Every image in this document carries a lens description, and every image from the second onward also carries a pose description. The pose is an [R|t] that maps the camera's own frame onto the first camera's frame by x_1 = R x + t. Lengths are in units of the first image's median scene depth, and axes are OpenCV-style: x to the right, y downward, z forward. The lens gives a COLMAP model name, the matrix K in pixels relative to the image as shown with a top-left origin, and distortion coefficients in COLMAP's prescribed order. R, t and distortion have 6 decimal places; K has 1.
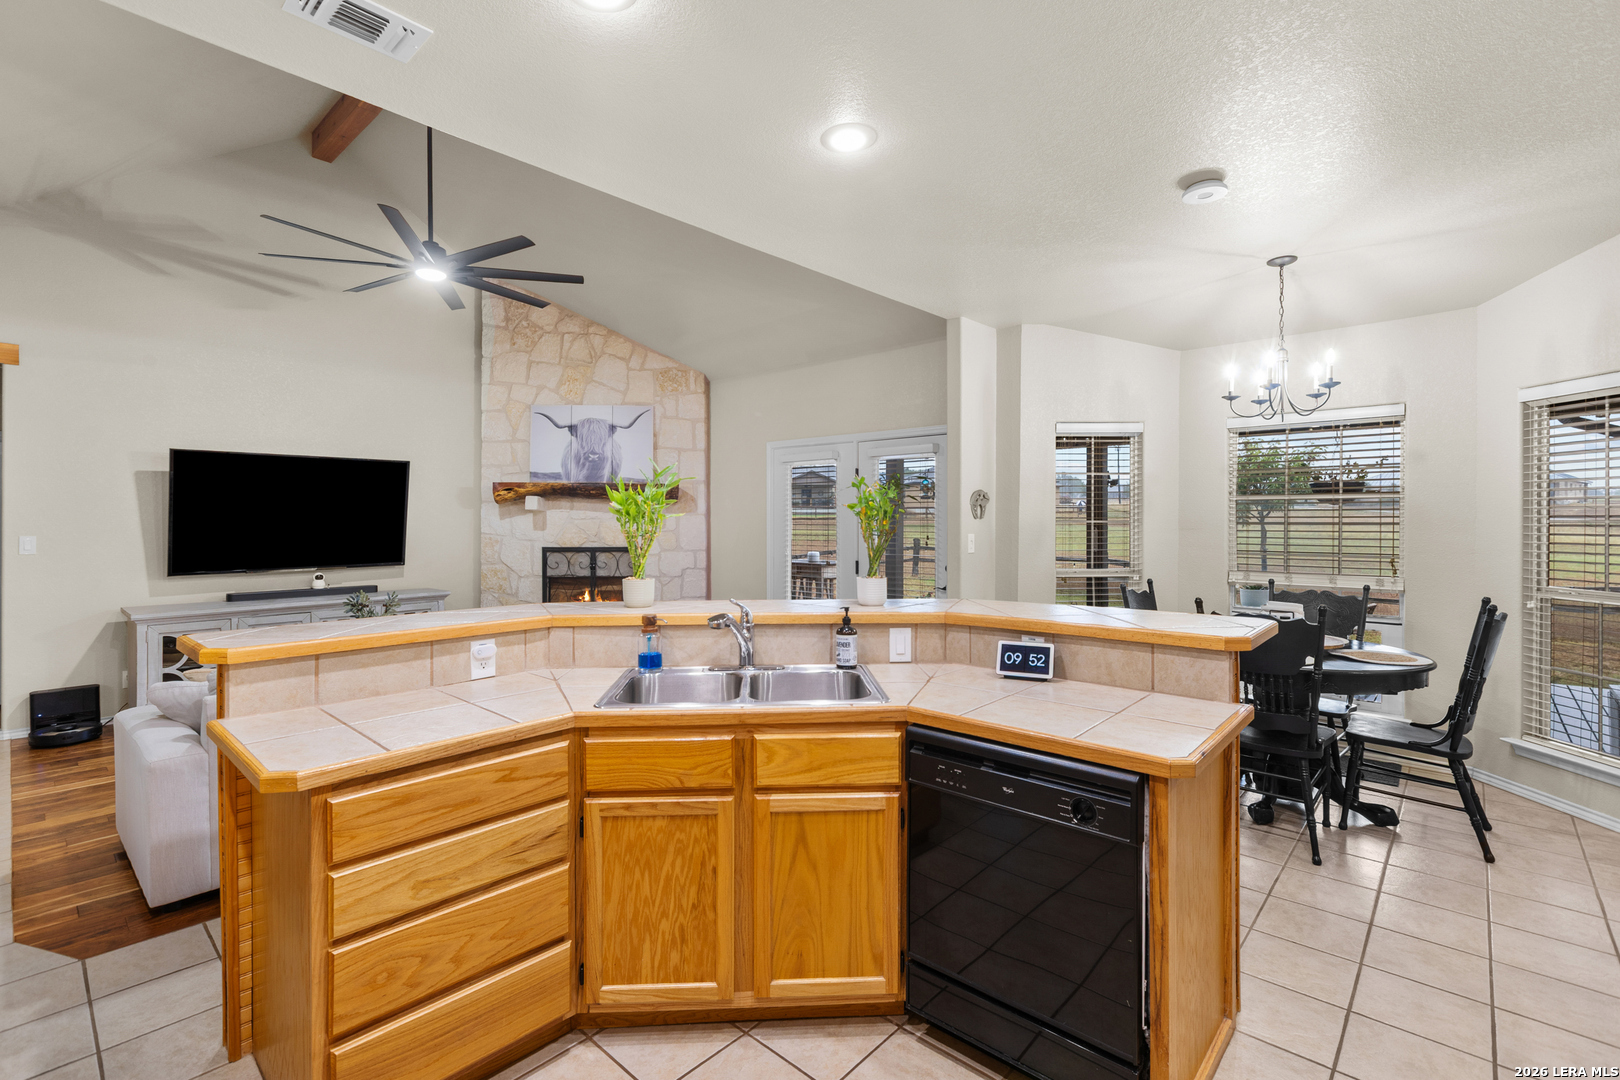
lens RADIAL K [[723.7, 0, 794.1], [0, 723.7, 522.6], [0, 0, 1]] dist [-0.000069, -0.001710]
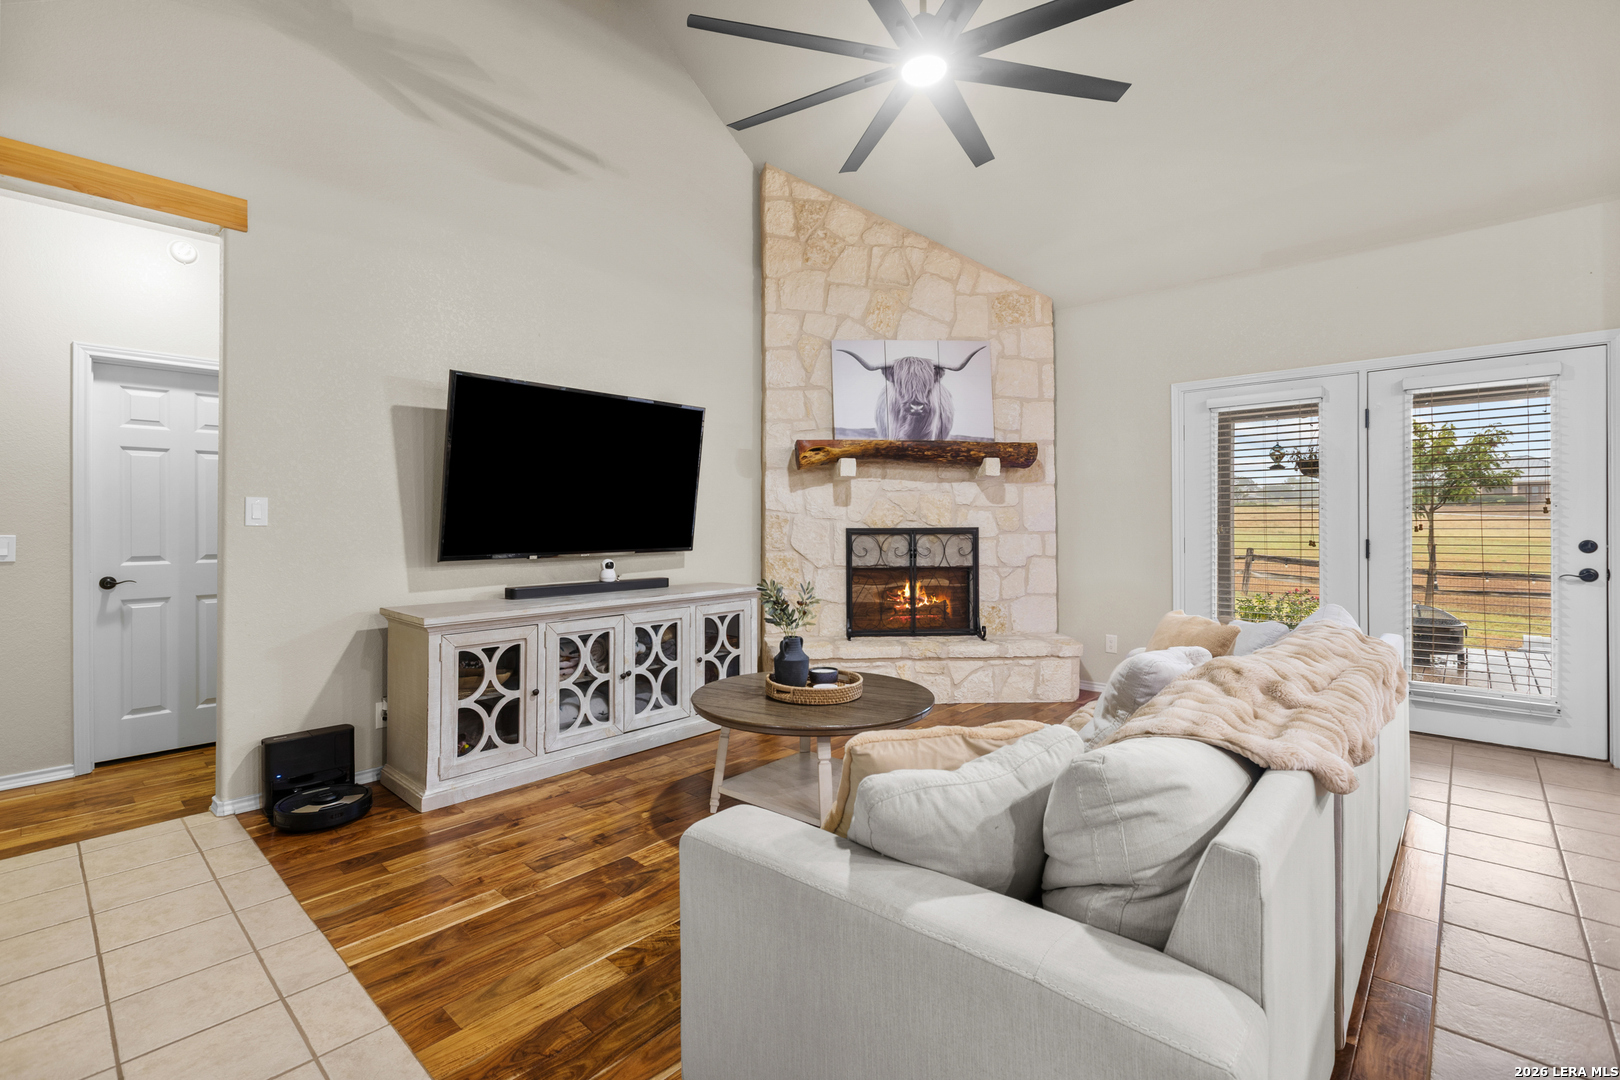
lens RADIAL K [[723.7, 0, 795.1], [0, 723.7, 521.9], [0, 0, 1]] dist [-0.000069, -0.001710]
pose [[0.999974, -0.003111, -0.006543, -0.399244], [0.003078, 0.999982, -0.005094, 0.031265], [0.006559, 0.005074, 0.999966, 0.246168]]
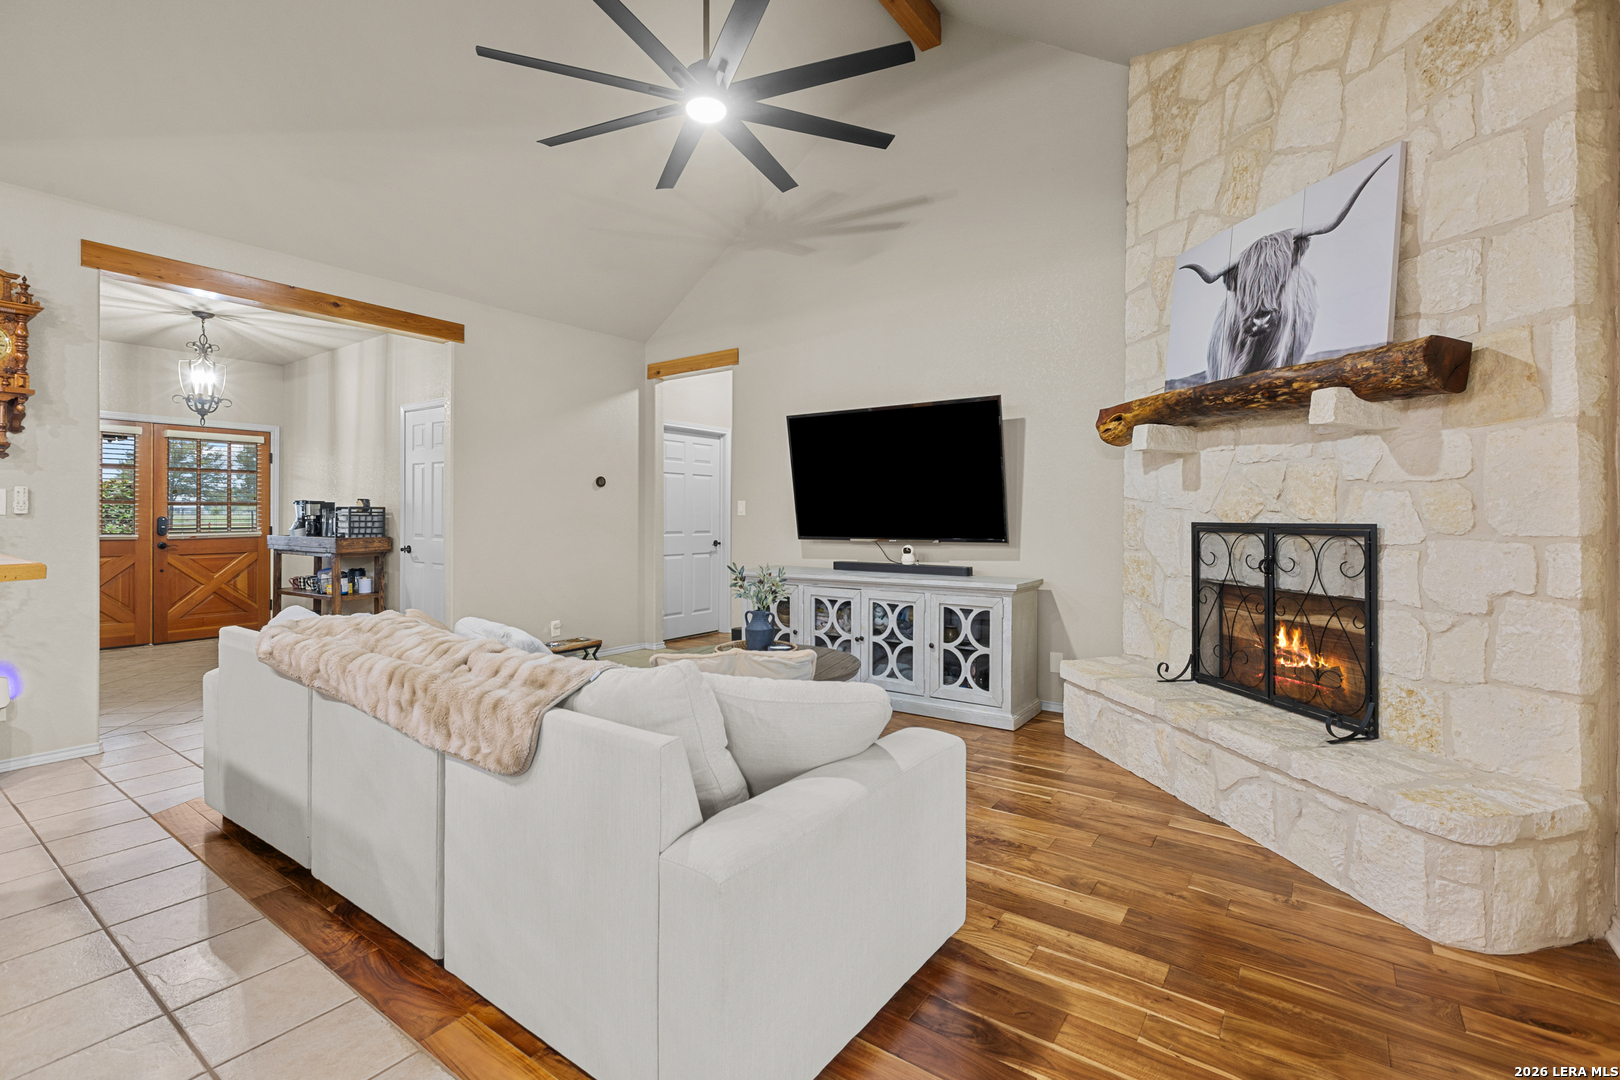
lens RADIAL K [[723.7, 0, 807.5], [0, 723.7, 512.7], [0, 0, 1]] dist [-0.000069, -0.001710]
pose [[0.126431, -0.003788, -0.991968, 0.132314], [-0.004296, 0.999981, -0.004367, 0.030675], [0.991966, 0.004814, 0.126412, 0.665357]]
